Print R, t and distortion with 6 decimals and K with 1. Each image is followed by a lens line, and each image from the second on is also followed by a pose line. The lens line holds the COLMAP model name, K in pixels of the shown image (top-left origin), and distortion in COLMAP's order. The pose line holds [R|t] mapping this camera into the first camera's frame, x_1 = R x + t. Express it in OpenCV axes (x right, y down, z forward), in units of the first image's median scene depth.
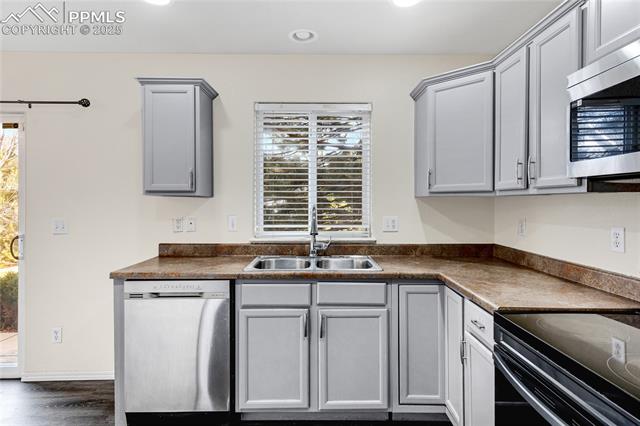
lens RADIAL K [[354.6, 0, 318.1], [0, 354.6, 199.7], [0, 0, 1]] dist [0.016288, 0.000522]
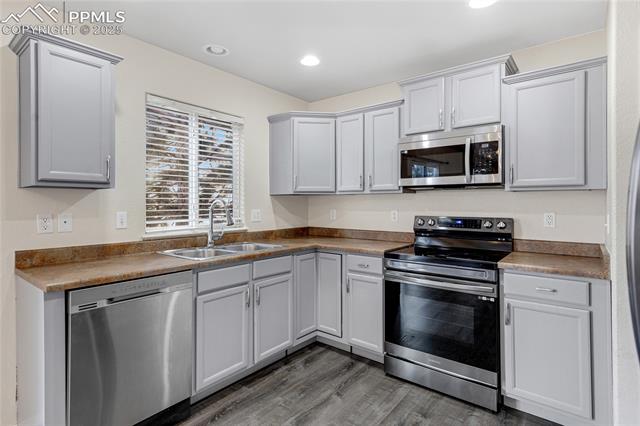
lens RADIAL K [[330.7, 0, 321.3], [0, 330.7, 200.3], [0, 0, 1]] dist [0.009968, 0.000056]
pose [[0.622893, 0.006454, 0.782281, -0.676547], [-0.003086, 0.999978, -0.005793, 0.022782], [-0.782301, 0.001194, 0.622899, 0.088337]]
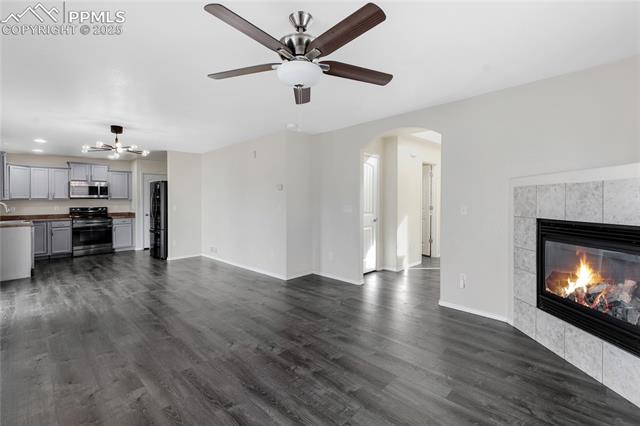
lens RADIAL K [[290.1, 0, 319.0], [0, 290.1, 200.2], [0, 0, 1]] dist [0.025878, -0.000227]
pose [[-0.704096, 0.007636, 0.710064, -3.670763], [0.005102, 0.999971, -0.005693, 0.023998], [-0.710087, -0.000386, -0.704114, 0.944289]]
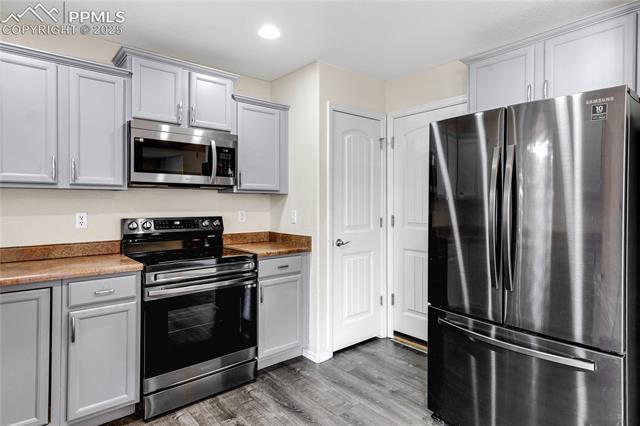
lens RADIAL K [[354.6, 0, 316.0], [0, 354.6, 202.1], [0, 0, 1]] dist [0.016288, 0.000522]
pose [[-0.643244, 0.000490, 0.765661, -0.676494], [-0.006030, 0.999966, -0.005705, 0.025019], [-0.765638, -0.008287, -0.643219, 0.854127]]
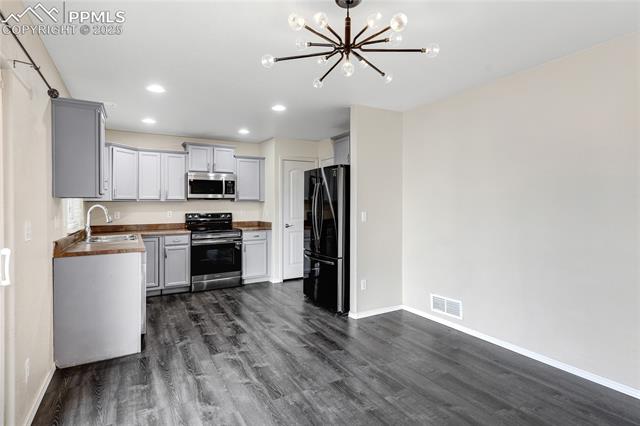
lens RADIAL K [[330.7, 0, 320.7], [0, 330.7, 201.9], [0, 0, 1]] dist [0.009968, 0.000056]
pose [[-0.500002, 0.012736, 0.865930, -1.974959], [0.001990, 0.999906, -0.013557, 0.024182], [-0.866022, -0.005056, -0.499981, 0.951415]]
